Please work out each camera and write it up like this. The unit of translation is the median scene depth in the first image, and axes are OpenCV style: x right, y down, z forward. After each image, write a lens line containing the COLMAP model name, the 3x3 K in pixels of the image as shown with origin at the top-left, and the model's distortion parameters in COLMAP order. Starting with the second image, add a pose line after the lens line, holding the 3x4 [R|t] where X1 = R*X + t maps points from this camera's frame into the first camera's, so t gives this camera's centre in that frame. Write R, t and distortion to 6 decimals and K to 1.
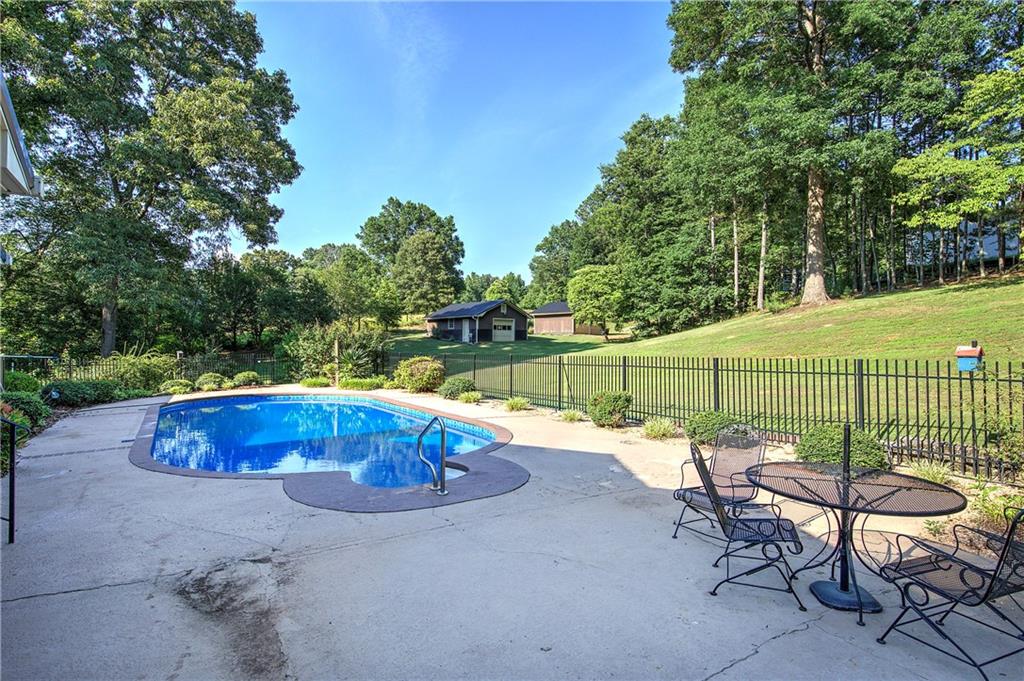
lens RADIAL K [[520.2, 0, 514.6], [0, 520.2, 345.7], [0, 0, 1]] dist [-0.012839, 0.000369]
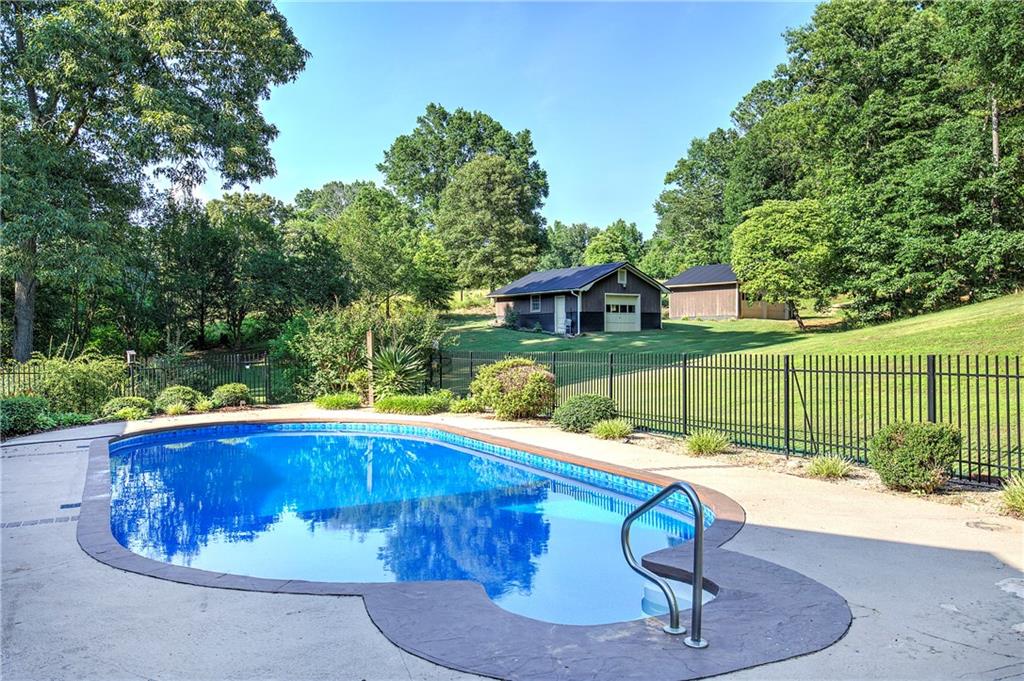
lens RADIAL K [[832.7, 0, 506.9], [0, 832.7, 336.2], [0, 0, 1]] dist [-0.010240, 0.005733]
pose [[0.991047, -0.008076, -0.133267, -0.030690], [0.007583, 0.999962, -0.004205, 0.000041], [0.133296, 0.003157, 0.991071, 0.030948]]
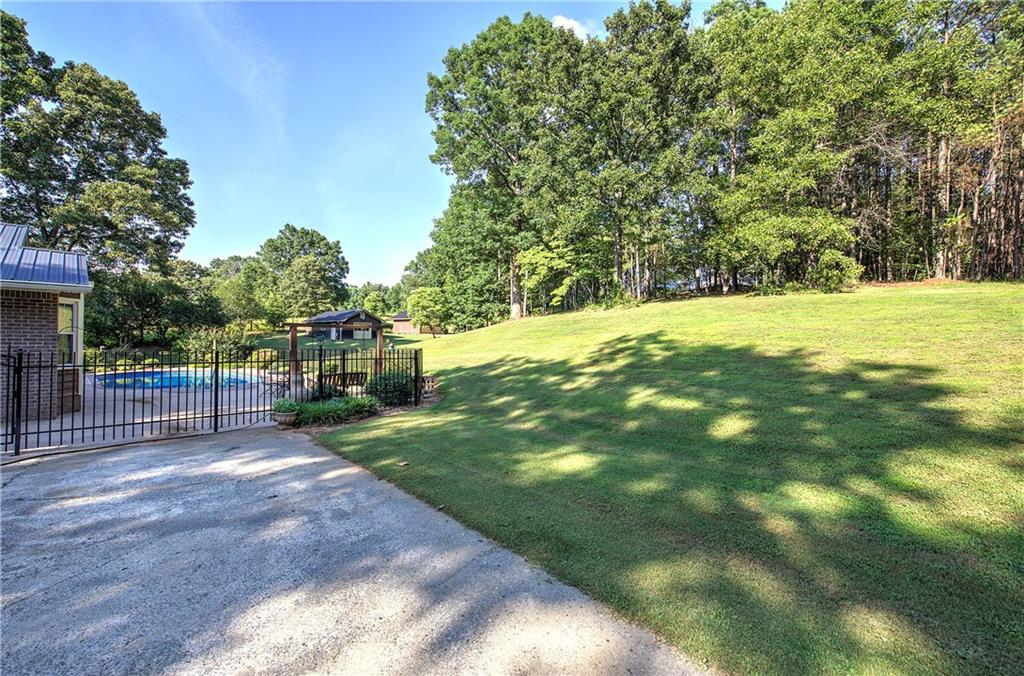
lens RADIAL K [[443.2, 0, 513.3], [0, 443.2, 333.5], [0, 0, 1]] dist [-0.000997, 0.001562]
pose [[0.979663, 0.002665, 0.200632, 0.165329], [0.000921, 0.999842, -0.017779, -0.001826], [-0.200647, 0.017602, 0.979505, -0.305311]]
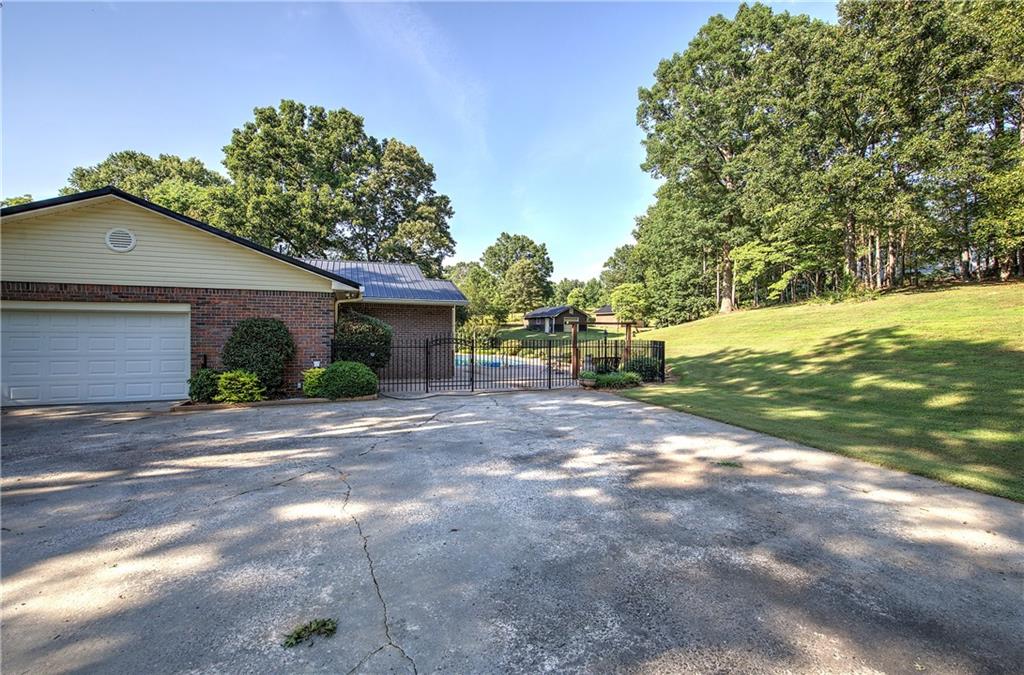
lens RADIAL K [[443.2, 0, 509.3], [0, 443.2, 337.6], [0, 0, 1]] dist [-0.000997, 0.001562]
pose [[0.975221, 0.006577, -0.221137, 0.113211], [-0.004803, 0.999952, 0.008560, -0.001956], [0.221182, -0.007286, 0.975205, -0.425807]]
